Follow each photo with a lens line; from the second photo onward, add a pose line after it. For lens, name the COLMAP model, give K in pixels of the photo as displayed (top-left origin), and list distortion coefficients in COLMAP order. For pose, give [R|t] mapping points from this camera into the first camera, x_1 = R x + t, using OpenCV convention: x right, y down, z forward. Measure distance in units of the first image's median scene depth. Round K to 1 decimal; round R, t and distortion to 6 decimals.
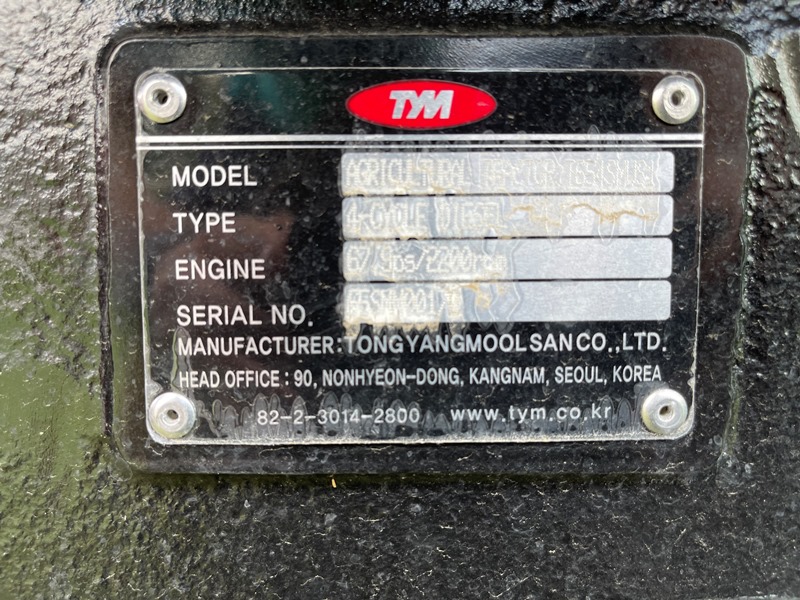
lens RADIAL K [[605.8, 0, 398.2], [0, 605.8, 299.1], [0, 0, 1]] dist [-0.006594, -0.011211]
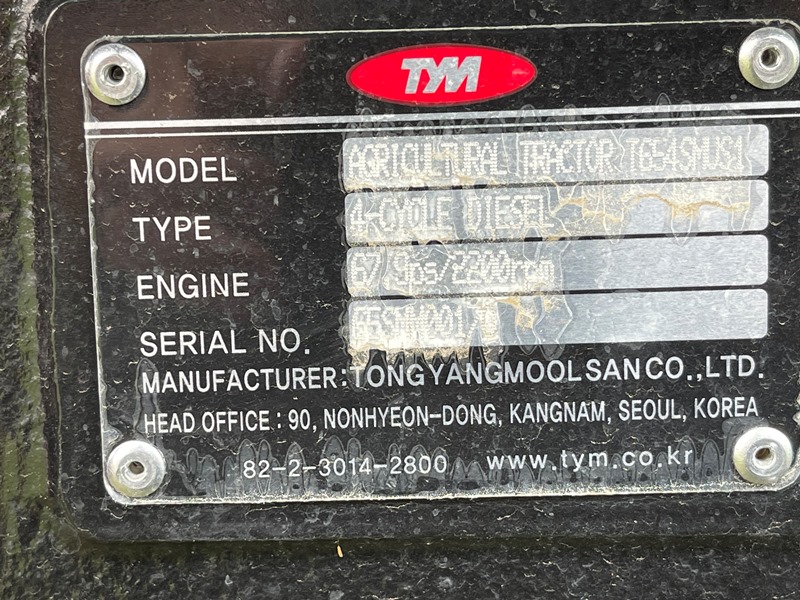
lens RADIAL K [[1492.8, 0, 400.5], [0, 1492.8, 300.4], [0, 0, 1]] dist [0.061809, 0.000000]
pose [[0.999418, -0.017350, -0.029383, 0.035933], [0.019450, 0.997160, 0.072760, -0.166000], [0.028037, -0.073289, 0.996917, -0.942949]]
